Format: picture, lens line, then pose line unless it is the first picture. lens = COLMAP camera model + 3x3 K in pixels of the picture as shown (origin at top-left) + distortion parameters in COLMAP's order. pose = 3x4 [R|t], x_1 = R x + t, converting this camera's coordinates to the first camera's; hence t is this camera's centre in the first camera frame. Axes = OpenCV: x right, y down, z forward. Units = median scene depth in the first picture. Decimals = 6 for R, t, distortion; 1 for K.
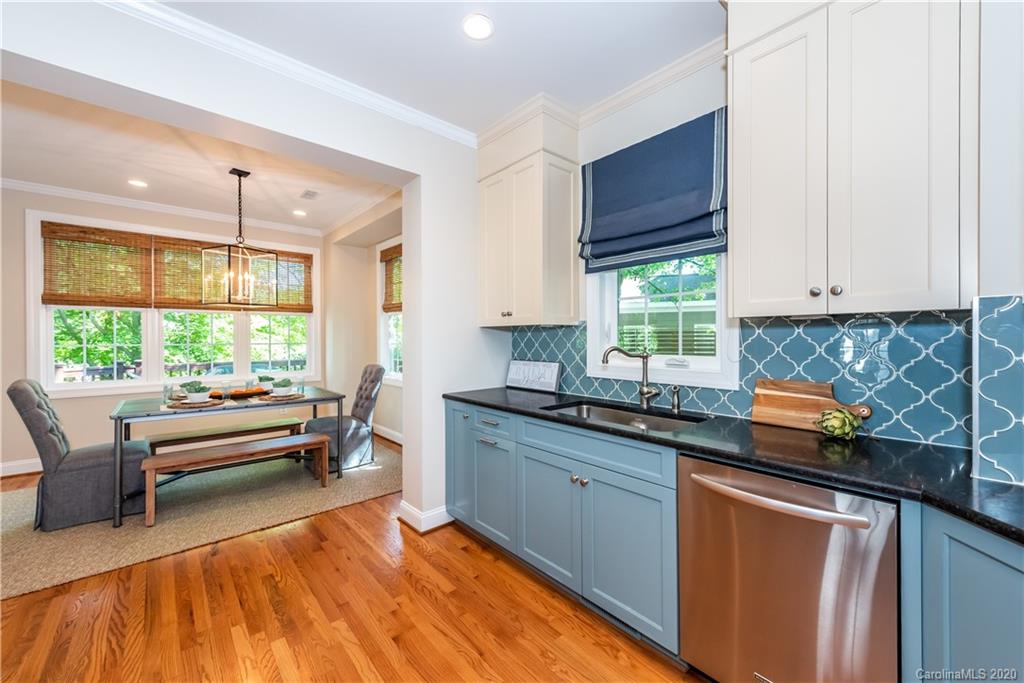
lens RADIAL K [[401.4, 0, 517.3], [0, 401.4, 333.5], [0, 0, 1]] dist [0.005467, -0.001304]
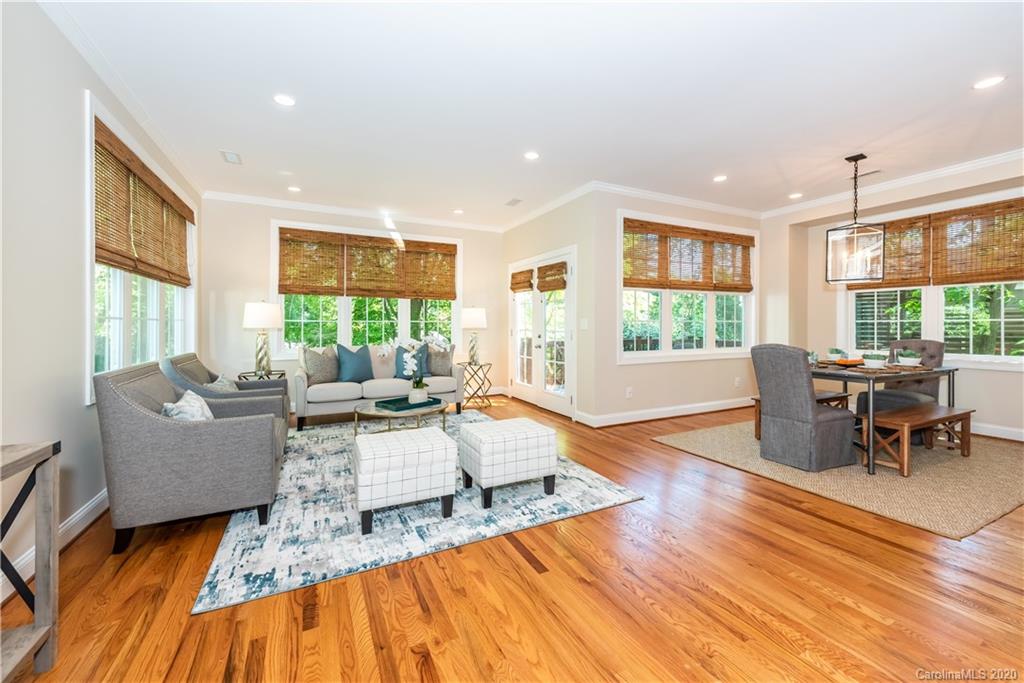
lens RADIAL K [[401.4, 0, 510.8], [0, 401.4, 321.5], [0, 0, 1]] dist [0.005467, -0.001304]
pose [[0.973077, 0.002488, -0.230466, -1.843747], [-0.000509, 0.999962, 0.008648, 0.037119], [0.230479, -0.008298, 0.973042, -0.376280]]
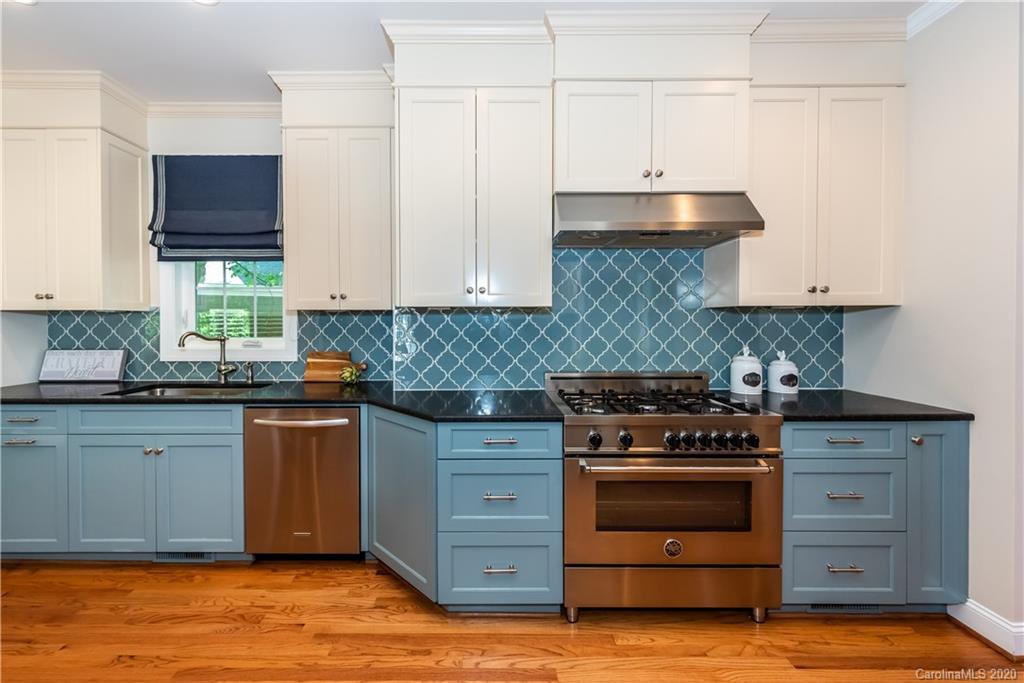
lens RADIAL K [[401.4, 0, 477.8], [0, 401.4, 328.6], [0, 0, 1]] dist [0.005467, -0.001304]
pose [[0.664449, -0.008900, 0.747281, -0.056046], [-0.007666, 0.999795, 0.018723, -0.002367], [-0.747295, -0.018169, 0.664245, -0.290609]]
